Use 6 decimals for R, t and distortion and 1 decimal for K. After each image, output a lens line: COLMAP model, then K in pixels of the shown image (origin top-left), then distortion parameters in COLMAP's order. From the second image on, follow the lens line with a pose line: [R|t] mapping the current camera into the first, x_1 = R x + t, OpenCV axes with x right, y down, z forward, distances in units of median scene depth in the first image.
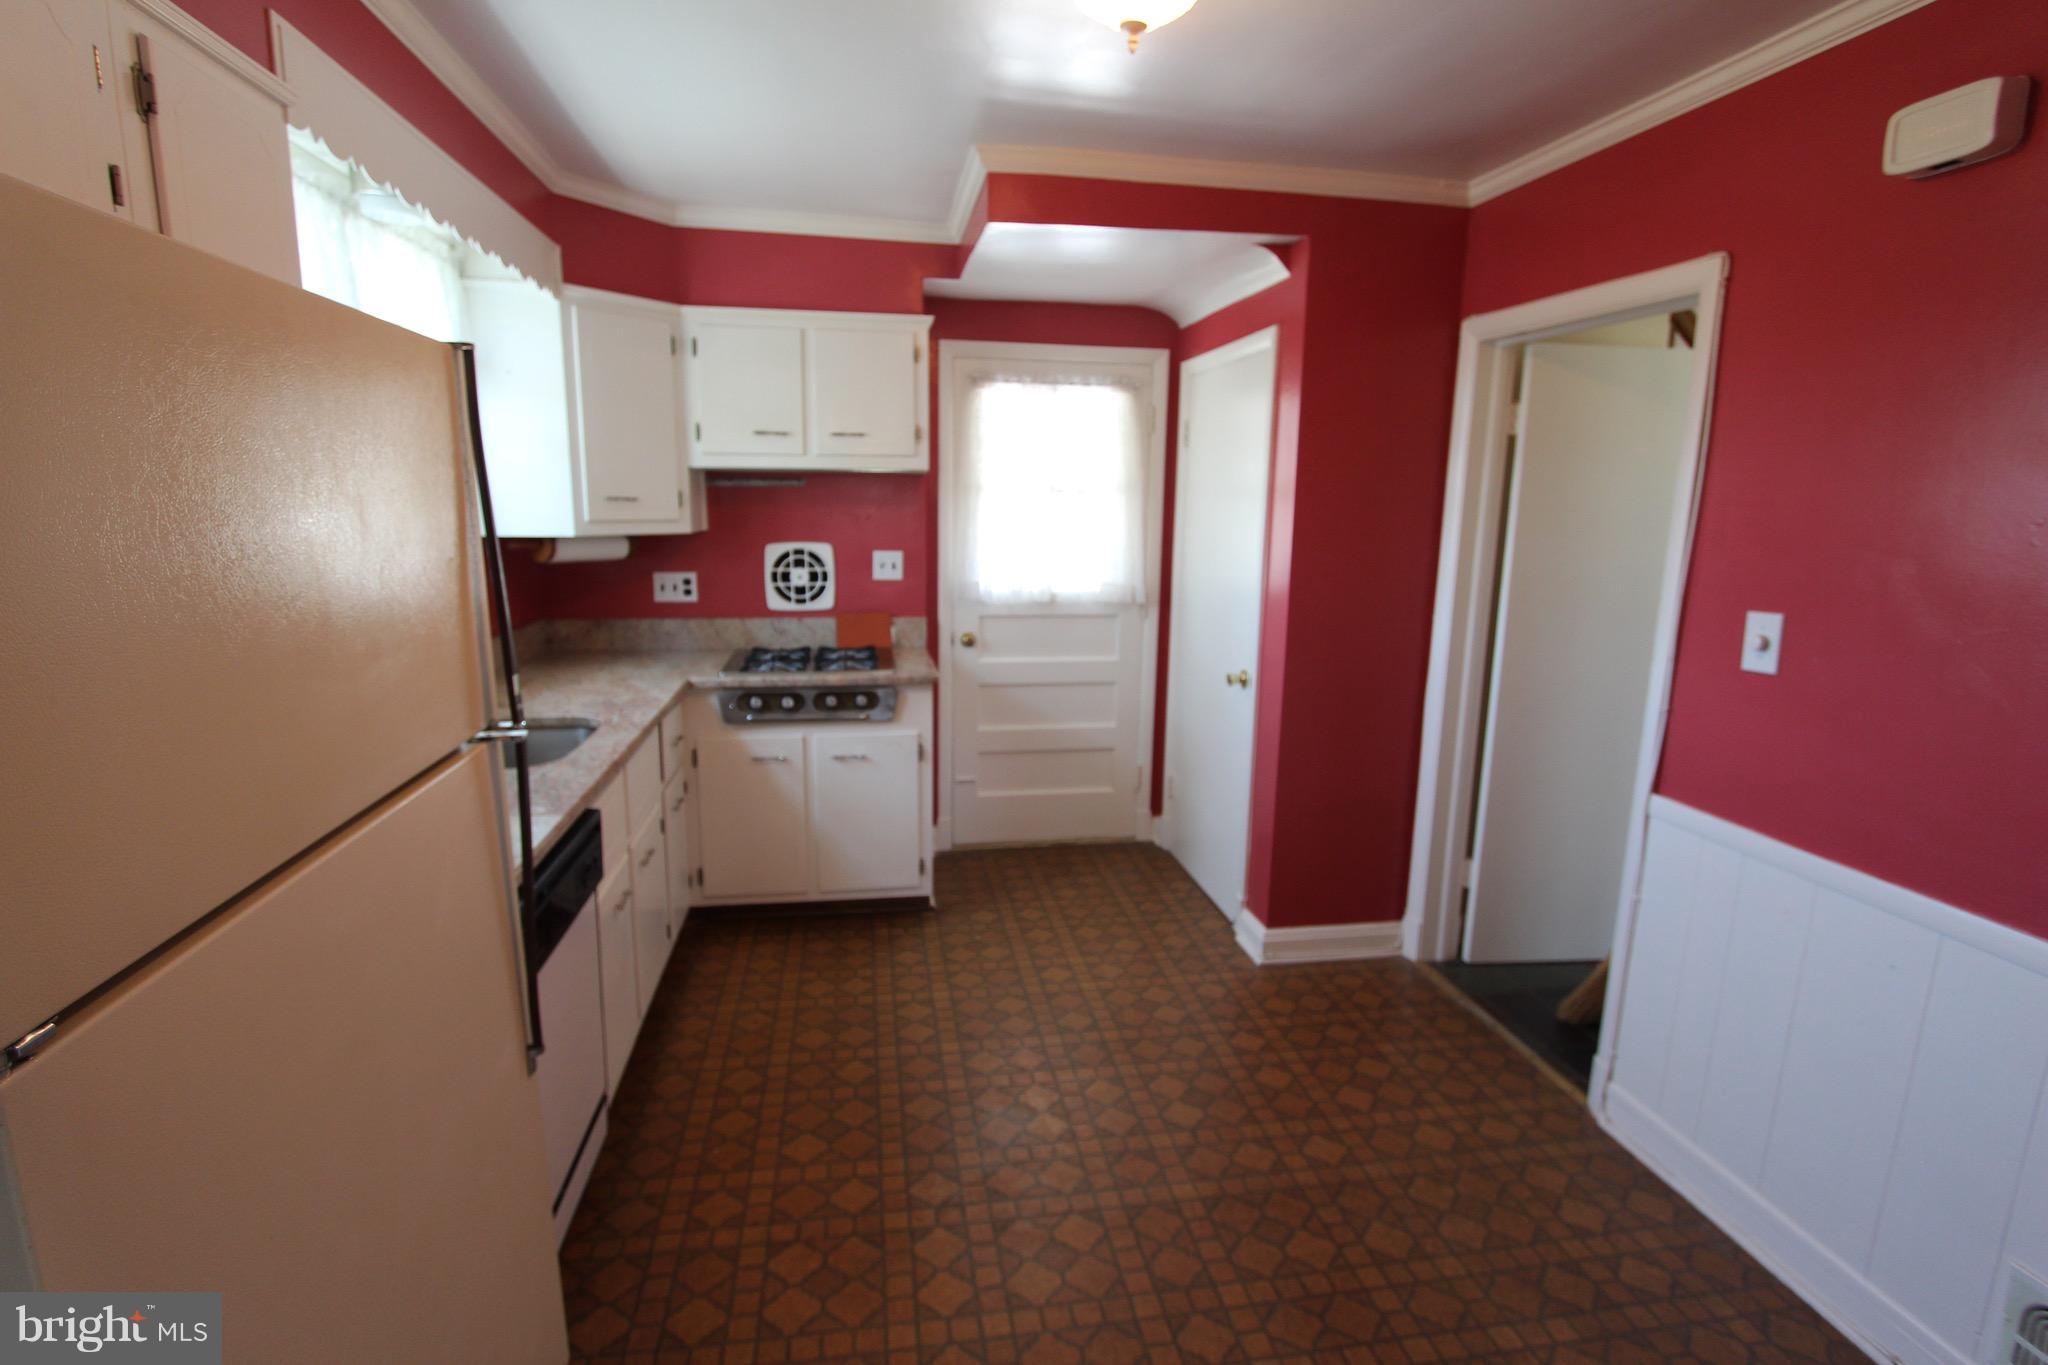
lens RADIAL K [[950.1, 0, 1020.4], [0, 950.1, 679.8], [0, 0, 1]] dist [-0.019408, 0.000849]
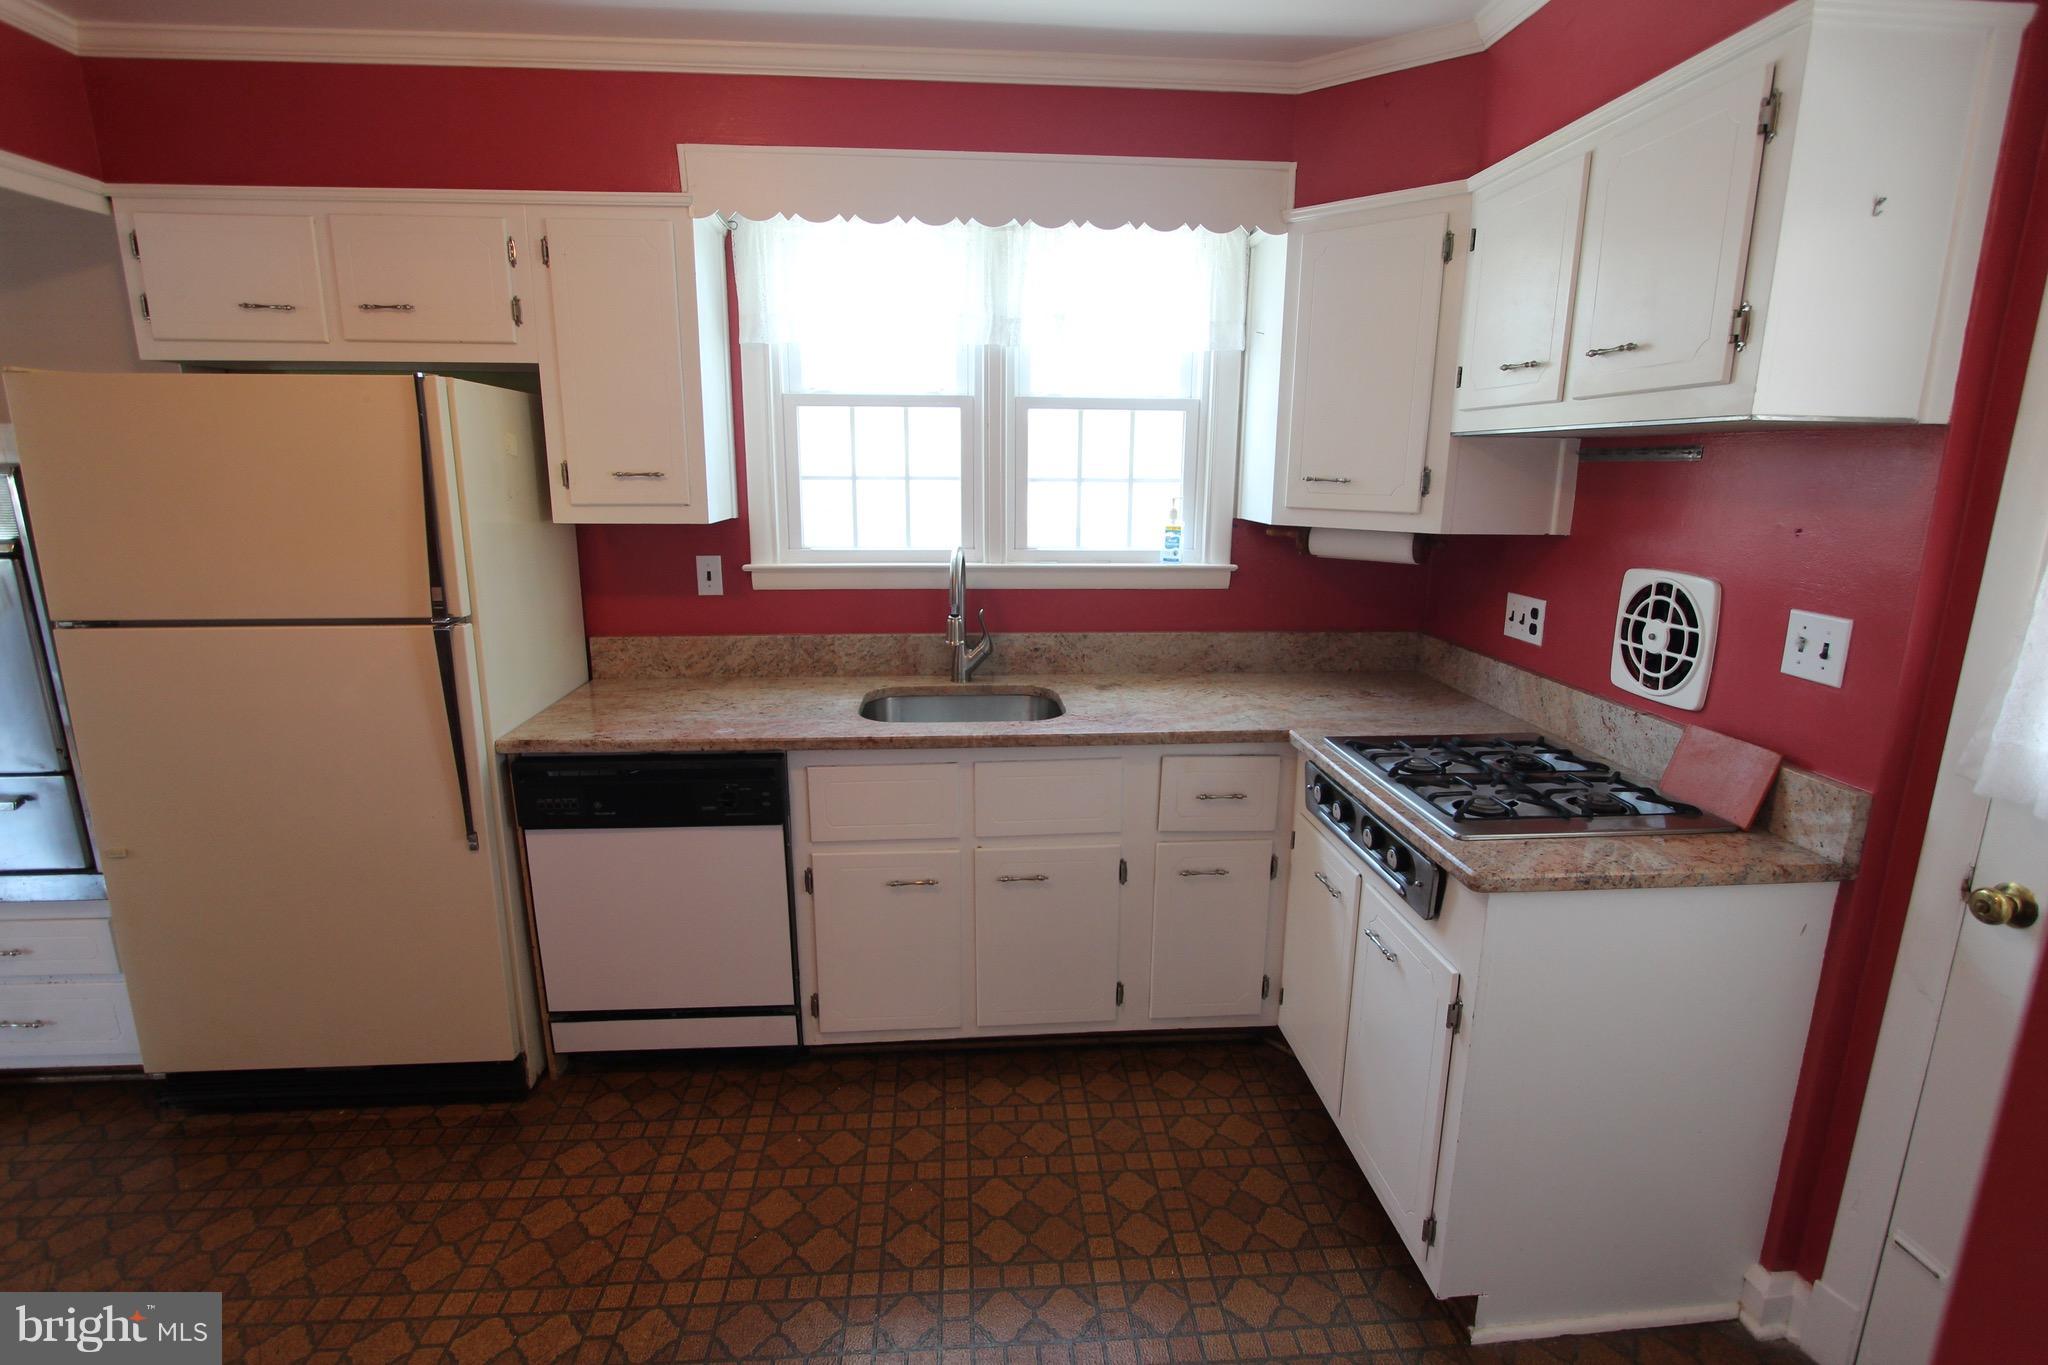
lens RADIAL K [[950.1, 0, 1019.5], [0, 950.1, 675.2], [0, 0, 1]] dist [-0.019408, 0.000849]
pose [[-0.088349, 0.202360, -0.975318, 0.339291], [-0.198669, 0.955894, 0.216326, -0.145008], [0.976076, 0.212878, -0.044250, 0.763087]]
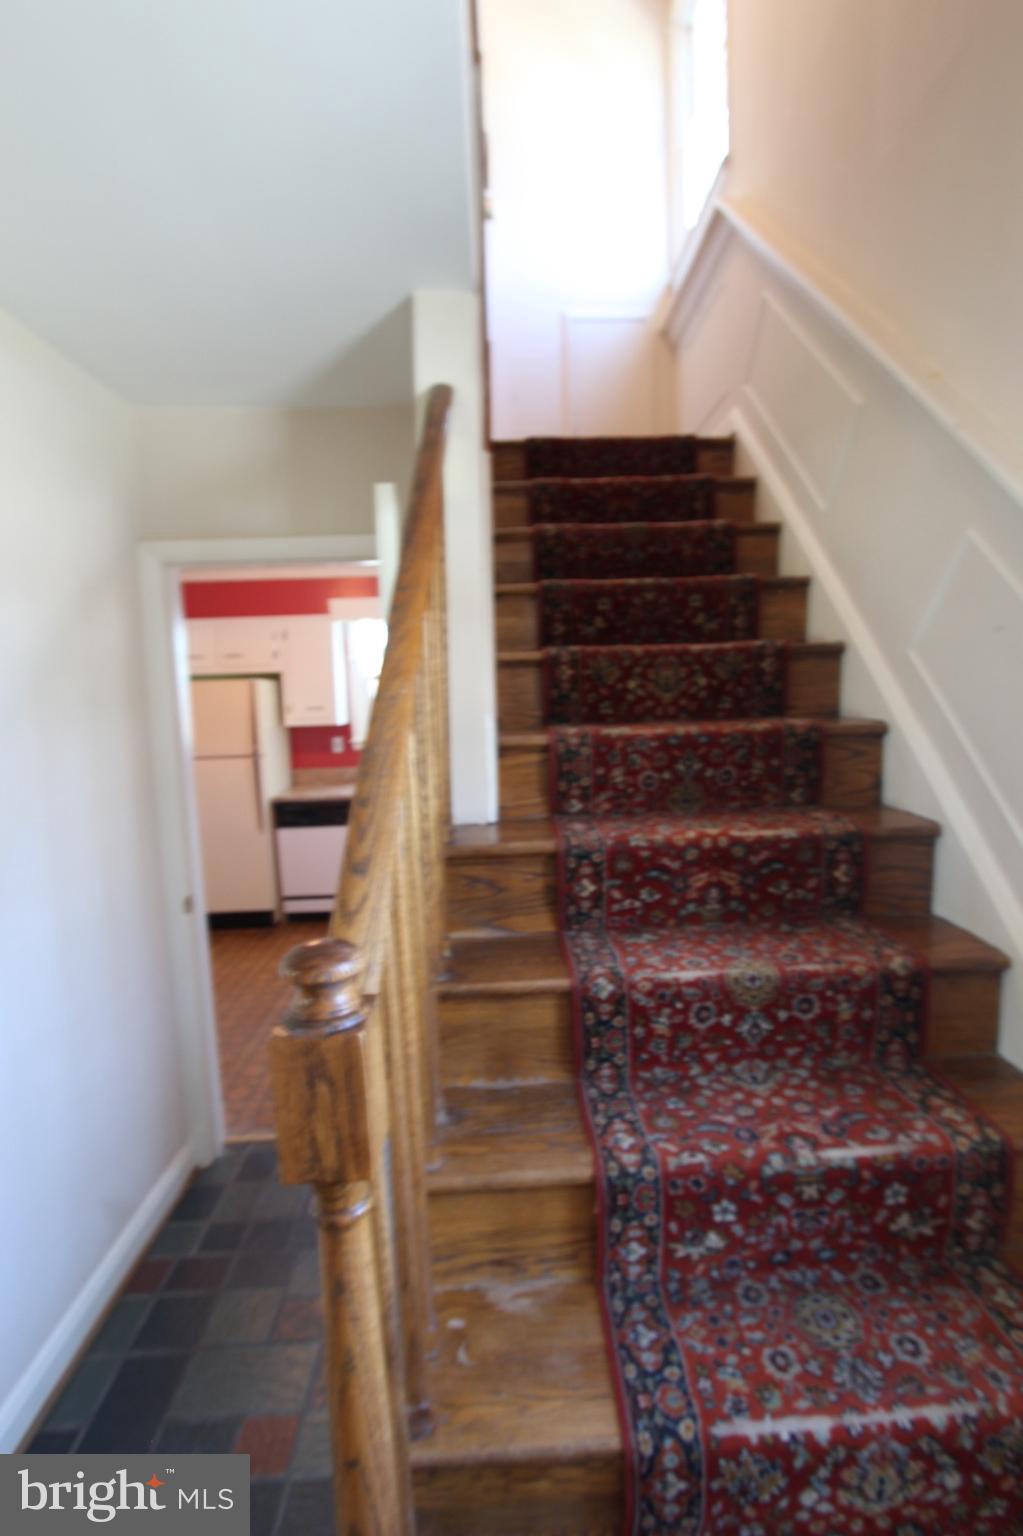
lens RADIAL K [[712.5, 0, 516.5], [0, 712.5, 767.0], [0, 0, 1]] dist [-0.019408, 0.000849]
pose [[-0.126146, 0.084956, -0.988367, 1.113221], [-0.158870, 0.981736, 0.104663, -0.183117], [0.979208, 0.170224, -0.110345, 1.038033]]
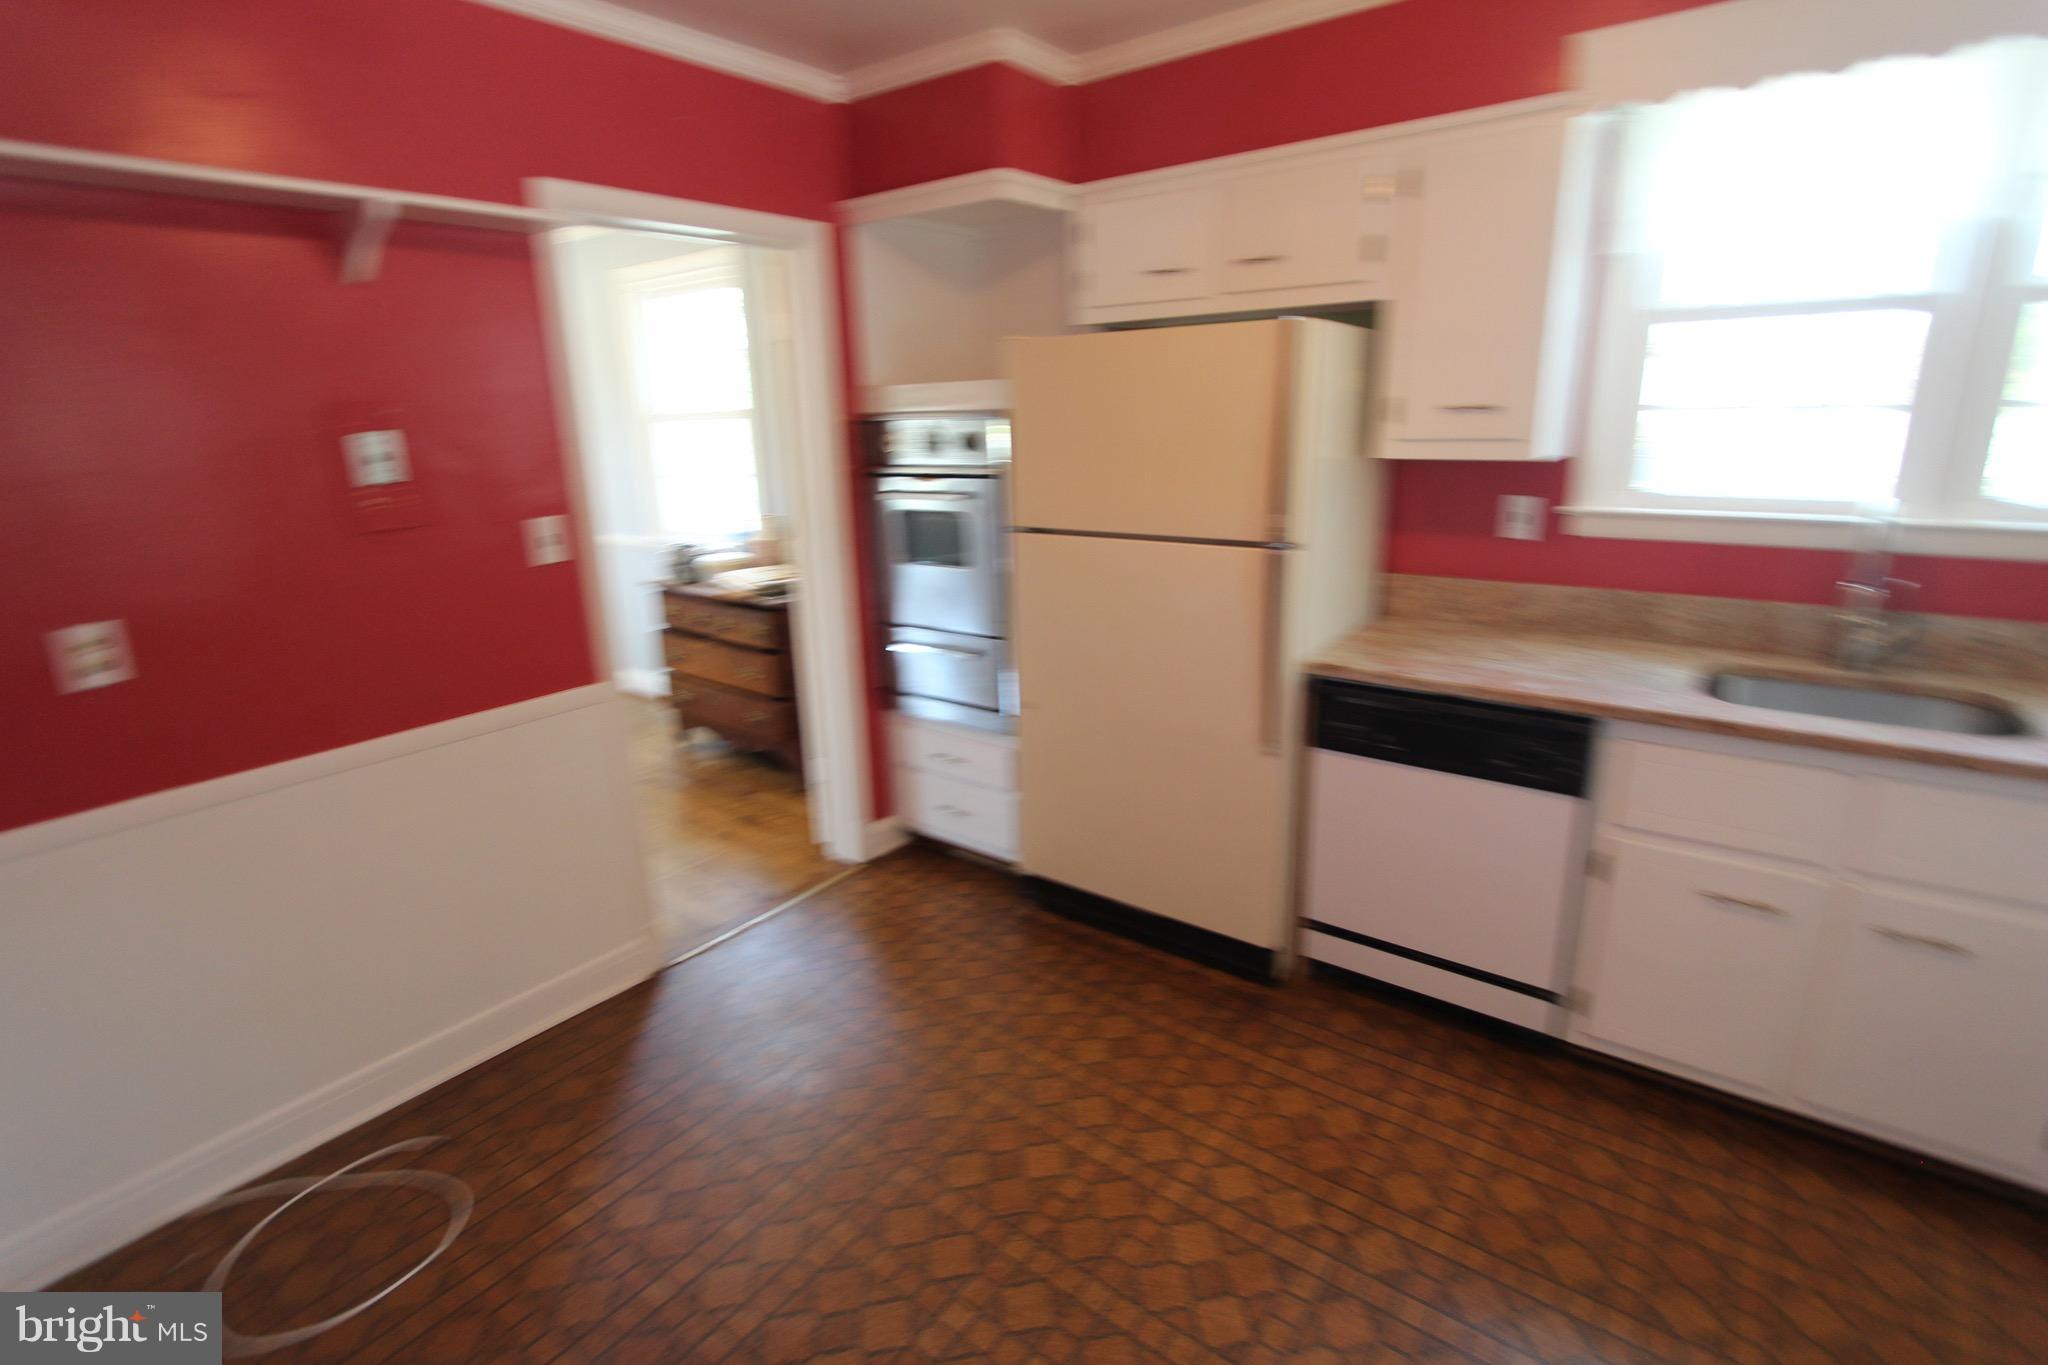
lens RADIAL K [[950.1, 0, 1015.5], [0, 950.1, 672.1], [0, 0, 1]] dist [-0.019408, 0.000849]
pose [[-0.729770, 0.188304, -0.657250, 0.365693], [-0.113113, 0.914822, 0.387694, -0.131475], [0.674271, 0.357271, -0.646310, 0.708728]]
